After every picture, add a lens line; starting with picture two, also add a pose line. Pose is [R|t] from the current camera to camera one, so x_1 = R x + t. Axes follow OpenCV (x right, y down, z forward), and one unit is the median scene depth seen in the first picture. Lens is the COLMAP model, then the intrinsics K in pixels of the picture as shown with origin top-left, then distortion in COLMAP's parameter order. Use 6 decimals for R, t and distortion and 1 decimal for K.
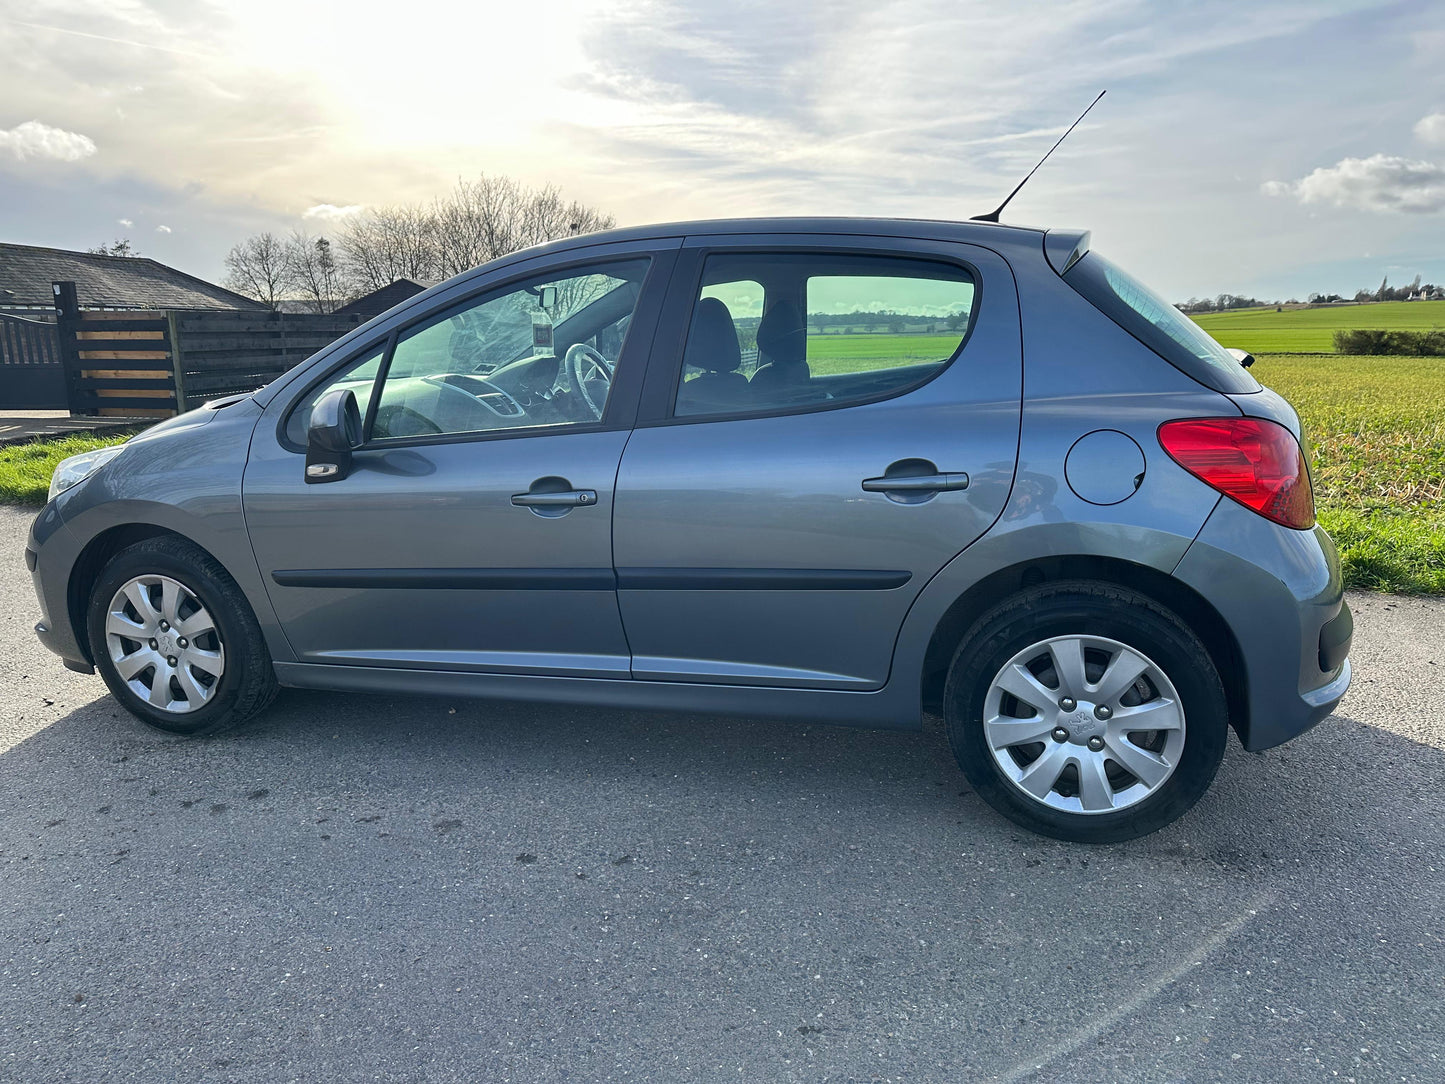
lens RADIAL K [[1018.8, 0, 725.1], [0, 1018.8, 548.7], [0, 0, 1]] dist [0.034432, -0.045931]
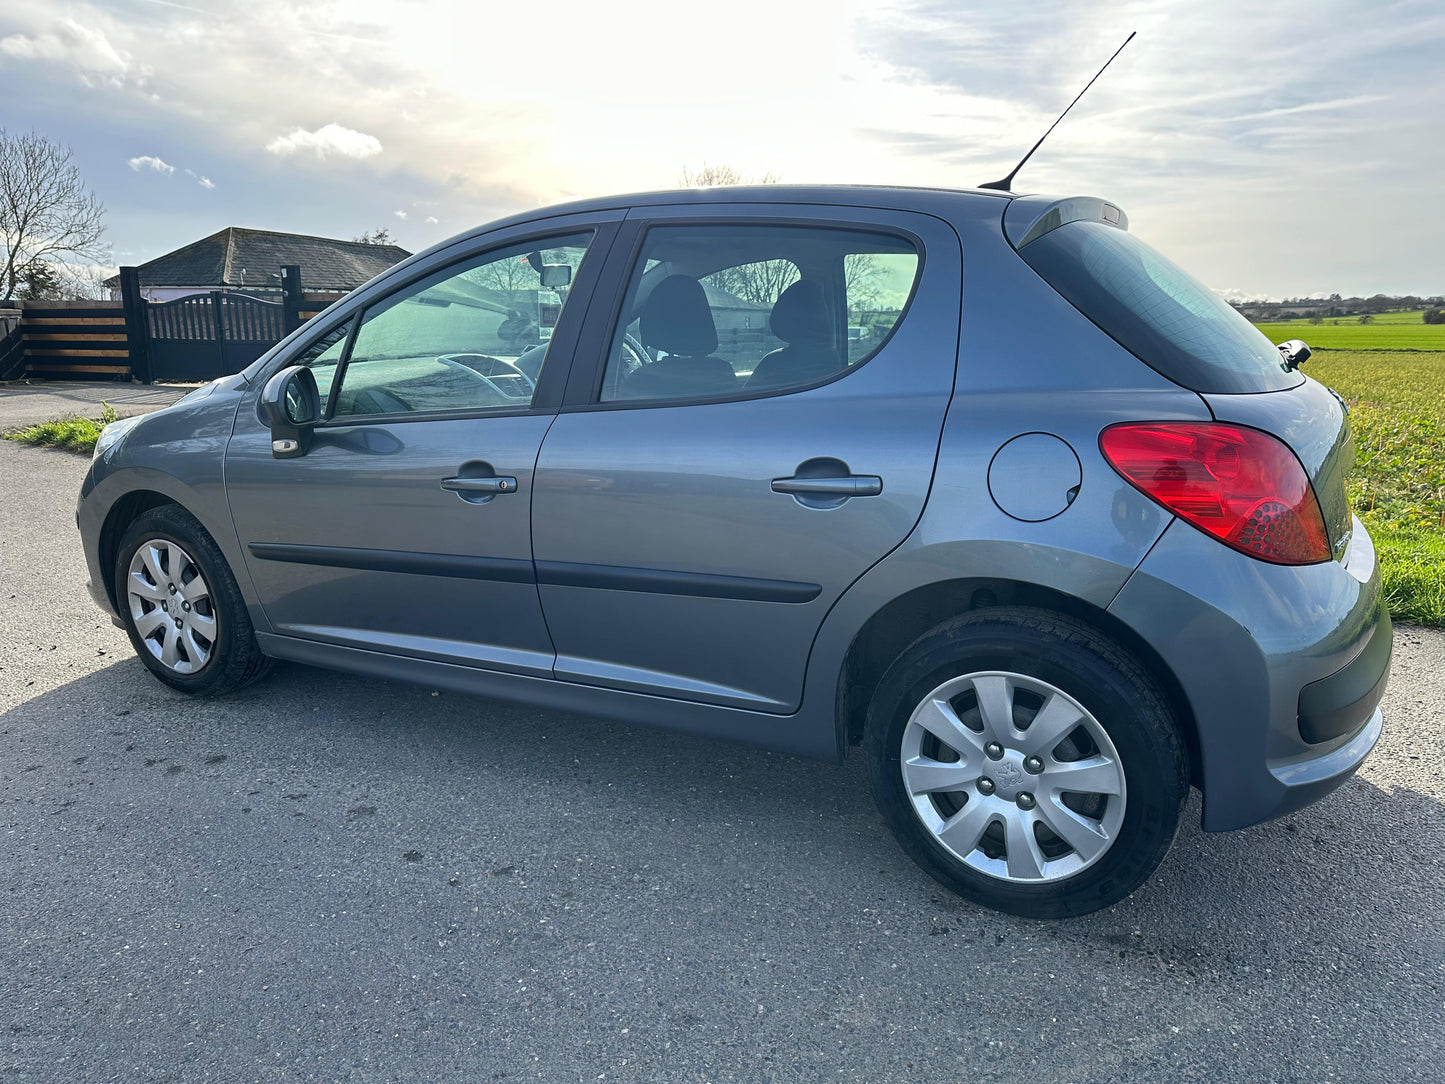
lens RADIAL K [[1018.8, 0, 727.2], [0, 1018.8, 543.3], [0, 0, 1]] dist [0.034432, -0.045931]
pose [[0.977813, 0.056331, -0.201761, 0.240225], [-0.054962, 0.998412, 0.012389, -0.017285], [0.202139, -0.001025, 0.979356, 0.100542]]
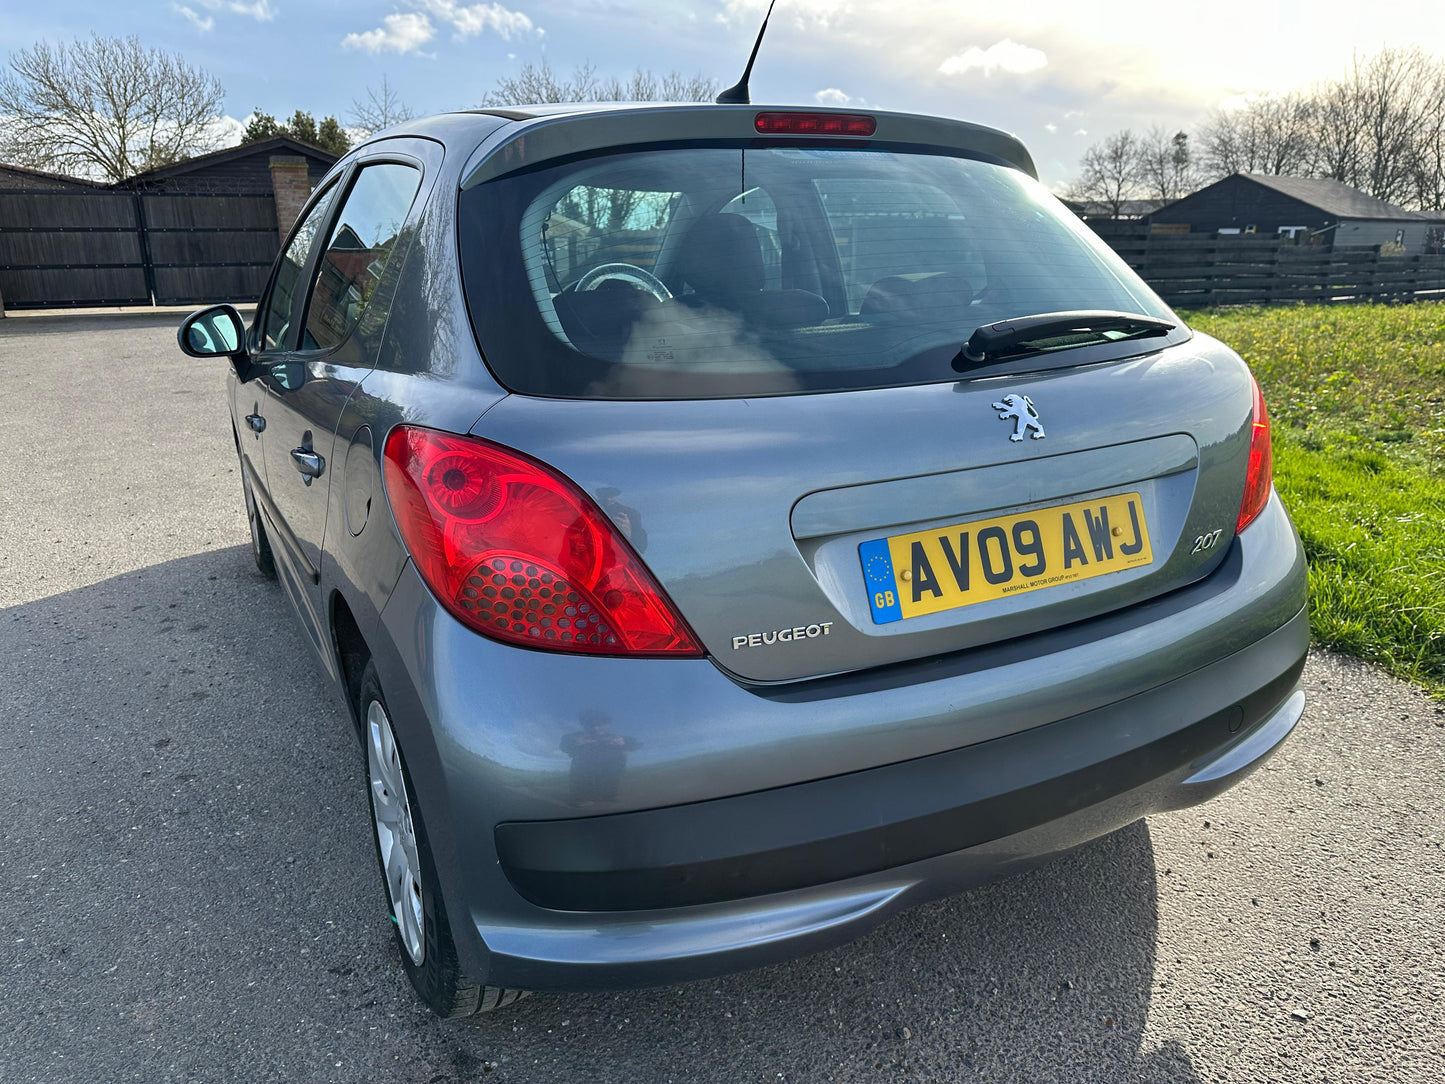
lens RADIAL K [[1018.8, 0, 715.3], [0, 1018.8, 546.0], [0, 0, 1]] dist [0.034432, -0.045931]
pose [[0.699964, 0.213254, -0.681596, 0.817631], [-0.152182, 0.976996, 0.149394, -0.140813], [0.697776, -0.000844, 0.716316, 0.547503]]
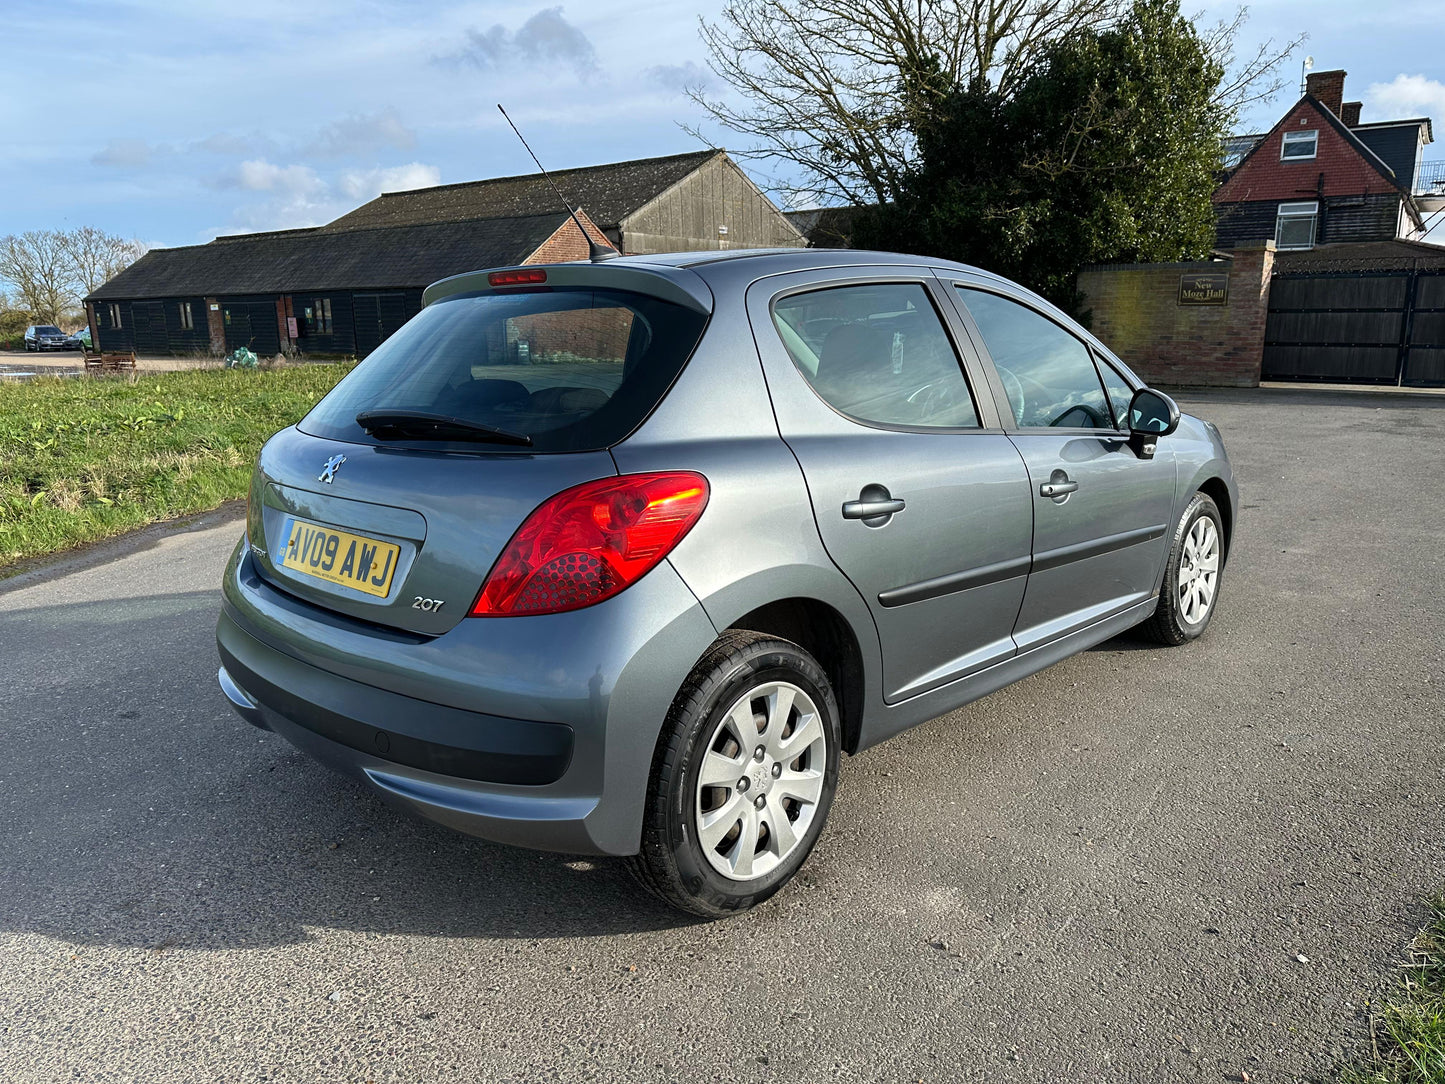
lens RADIAL K [[1018.8, 0, 735.1], [0, 1018.8, 541.5], [0, 0, 1]] dist [0.034432, -0.045931]
pose [[-0.449663, 0.202556, -0.869928, 1.144626], [-0.175528, 0.934916, 0.308418, -0.408552], [0.875781, 0.291381, -0.384843, 1.651301]]
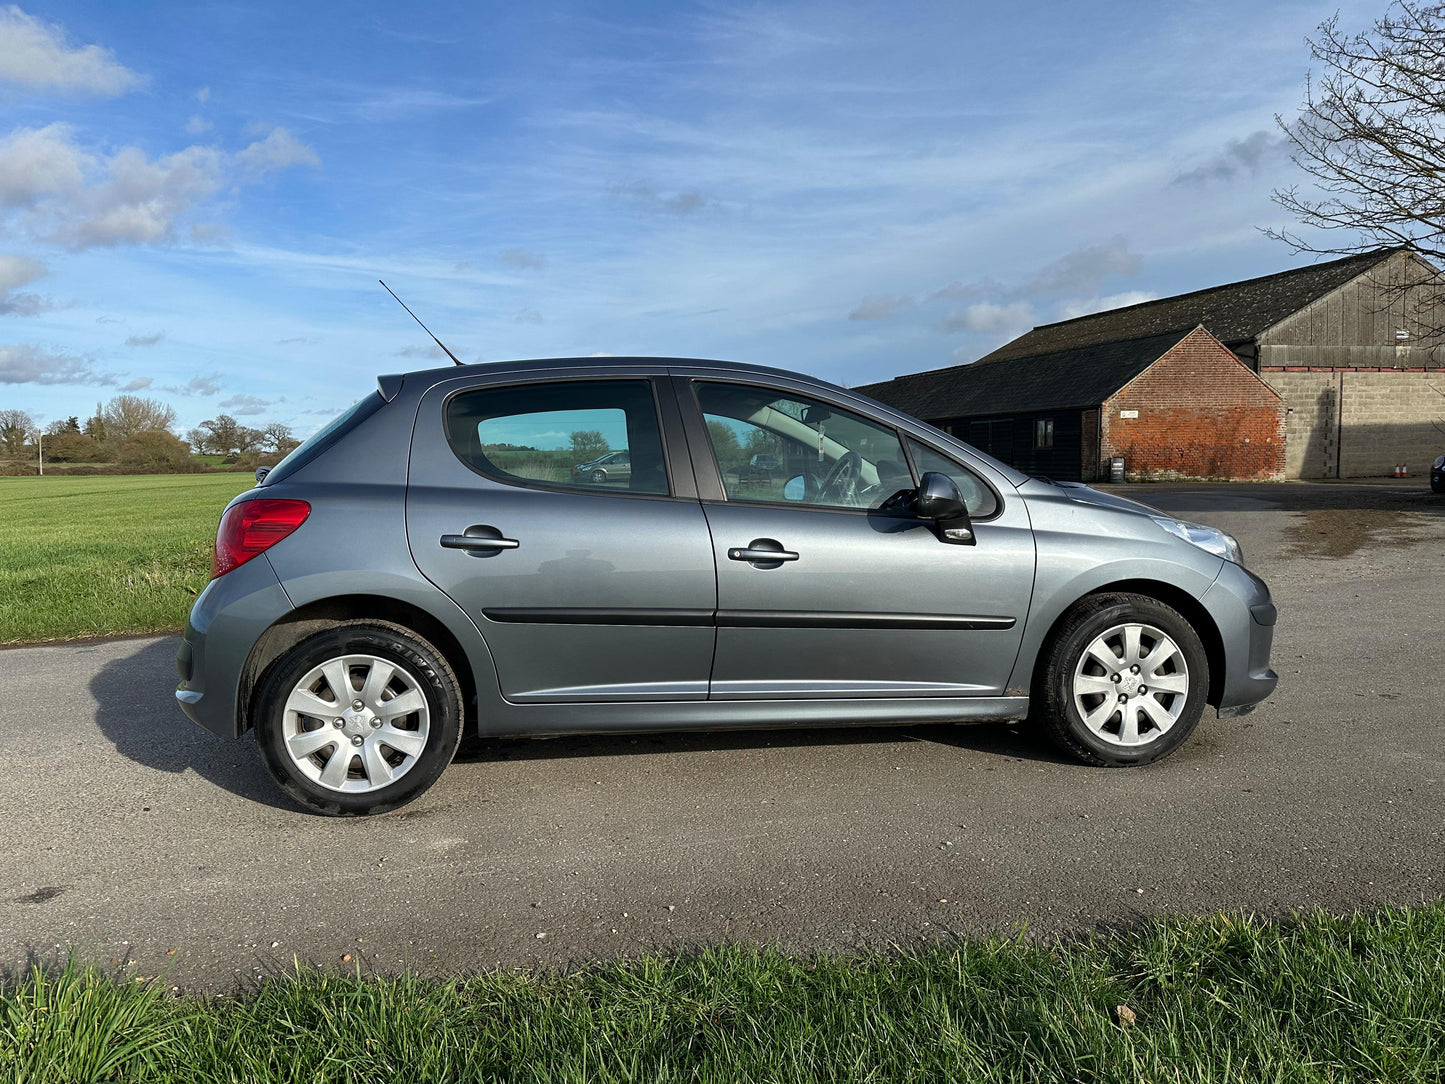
lens RADIAL K [[1018.8, 0, 724.7], [0, 1018.8, 562.7], [0, 0, 1]] dist [0.034432, -0.045931]
pose [[-0.901835, 0.069140, -0.426512, 0.574103], [-0.066693, 0.953010, 0.295506, -0.527702], [0.426902, 0.294943, -0.854847, 2.523831]]
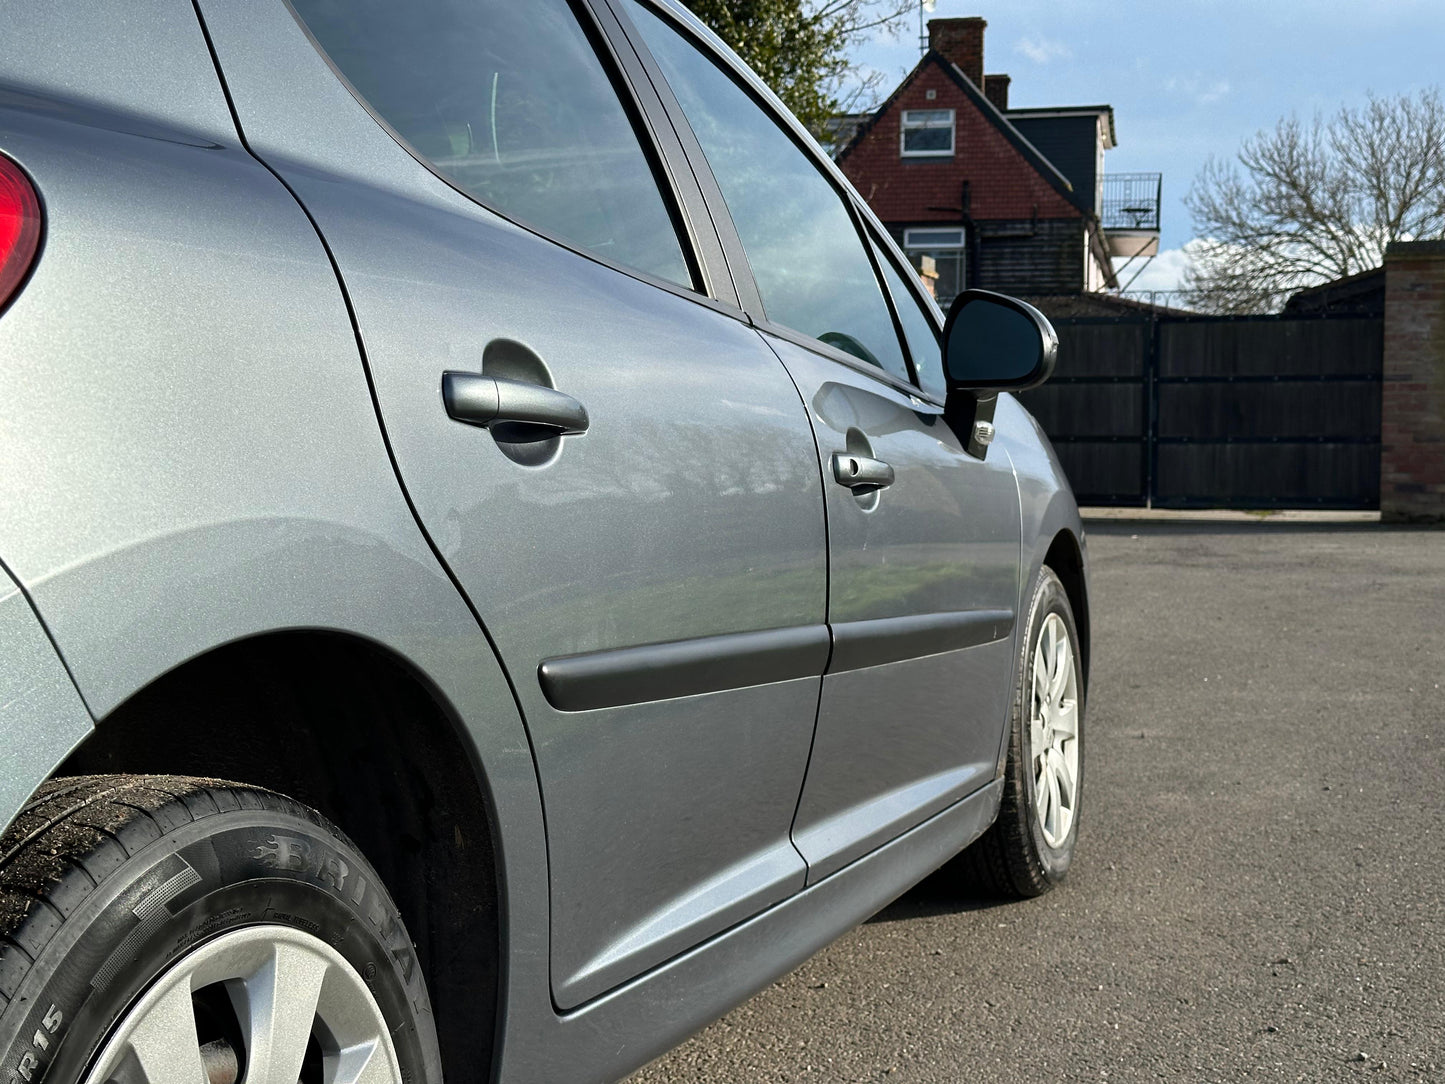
lens RADIAL K [[2011.2, 0, 753.2], [0, 2011.2, 534.9], [0, 0, 1]] dist [0.138747, 0.000000]
pose [[-0.058848, 0.057434, -0.996613, 0.923338], [-0.209881, 0.975317, 0.068600, -0.209328], [0.975954, 0.213208, -0.045341, 1.516080]]
